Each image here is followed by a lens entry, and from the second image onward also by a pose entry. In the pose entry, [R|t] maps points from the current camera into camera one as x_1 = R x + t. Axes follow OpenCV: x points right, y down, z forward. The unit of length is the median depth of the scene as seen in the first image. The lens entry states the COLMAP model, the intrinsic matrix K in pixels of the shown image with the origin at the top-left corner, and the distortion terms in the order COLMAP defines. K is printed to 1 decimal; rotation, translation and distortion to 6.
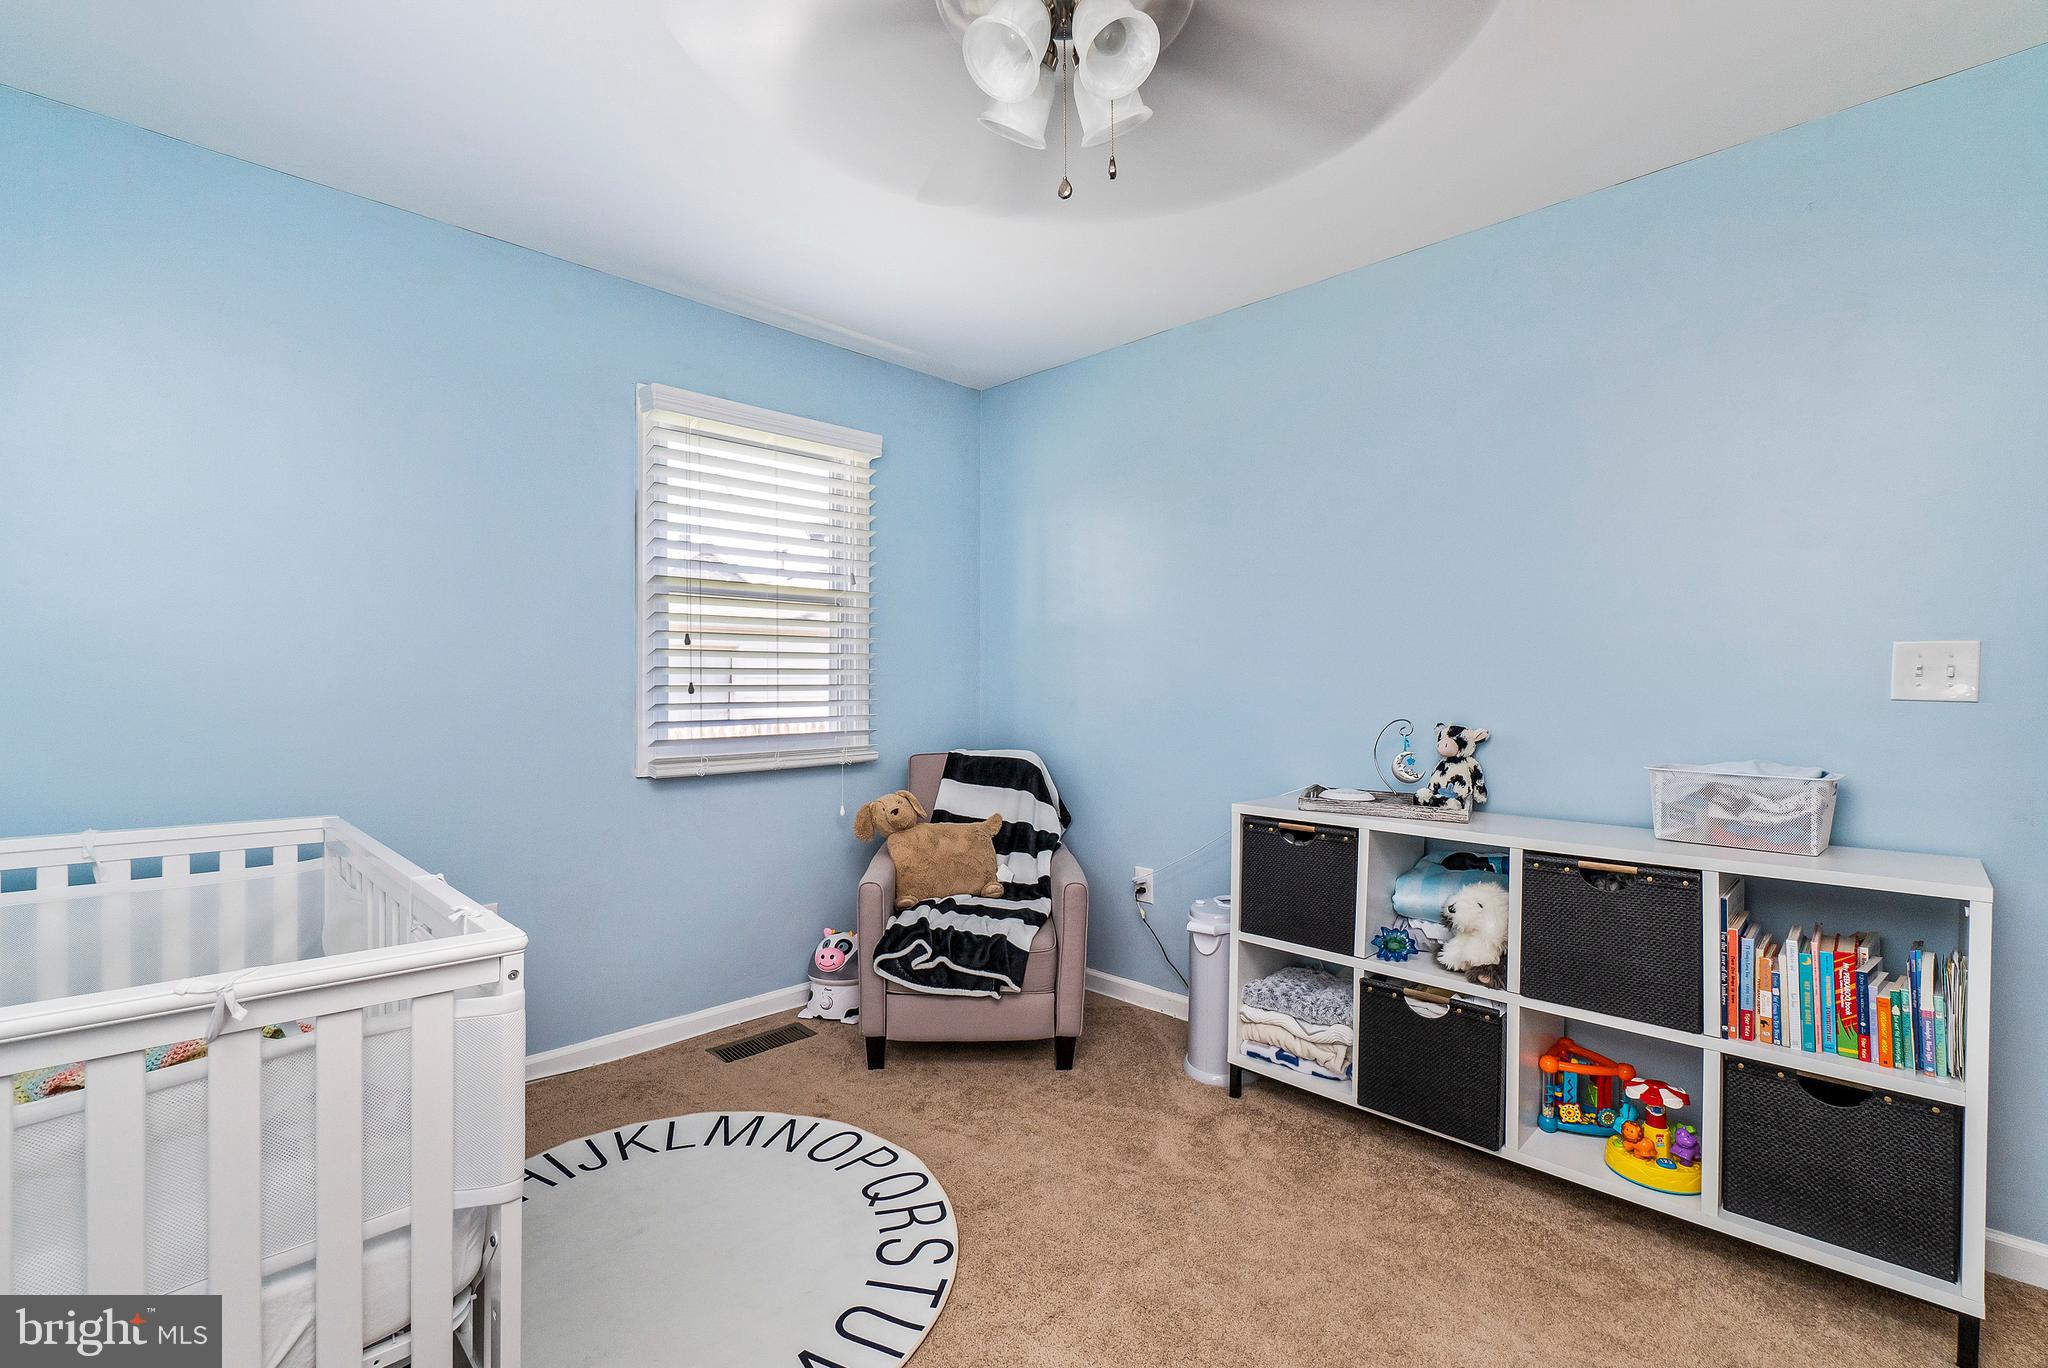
lens RADIAL K [[902.3, 0, 1009.6], [0, 902.3, 671.4], [0, 0, 1]] dist [-0.002613, -0.000362]
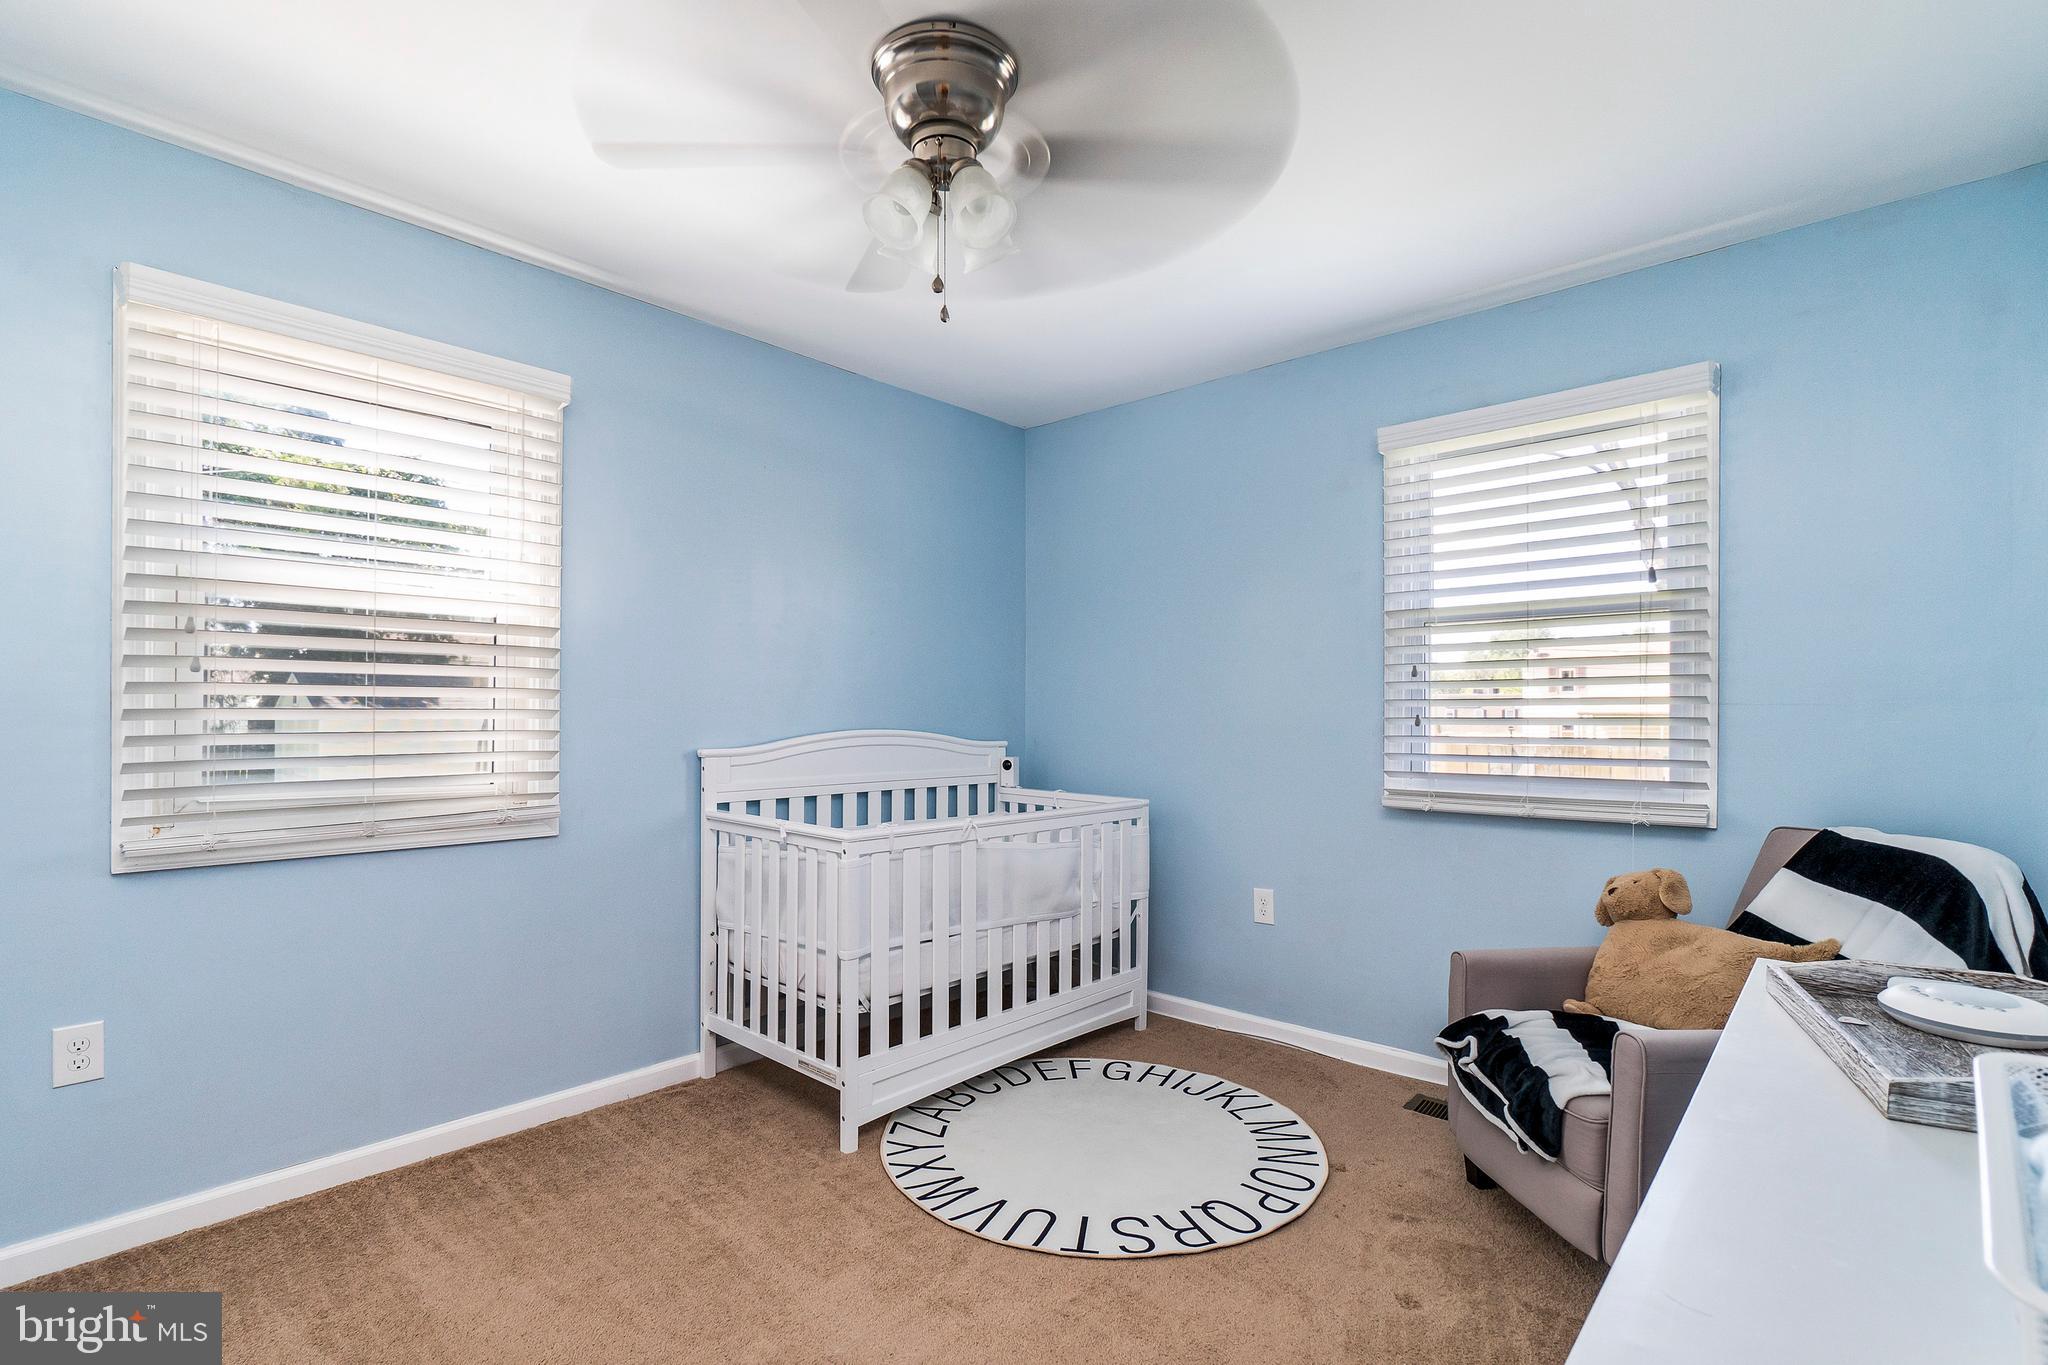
lens RADIAL K [[975.9, 0, 1024.0], [0, 975.9, 682.5], [0, 0, 1]] dist [0.002337, 0.000343]
pose [[0.051333, -0.034243, -0.998094, 0.794354], [0.008557, 0.999390, -0.033847, 0.010611], [0.998645, -0.006803, 0.051595, 0.591853]]
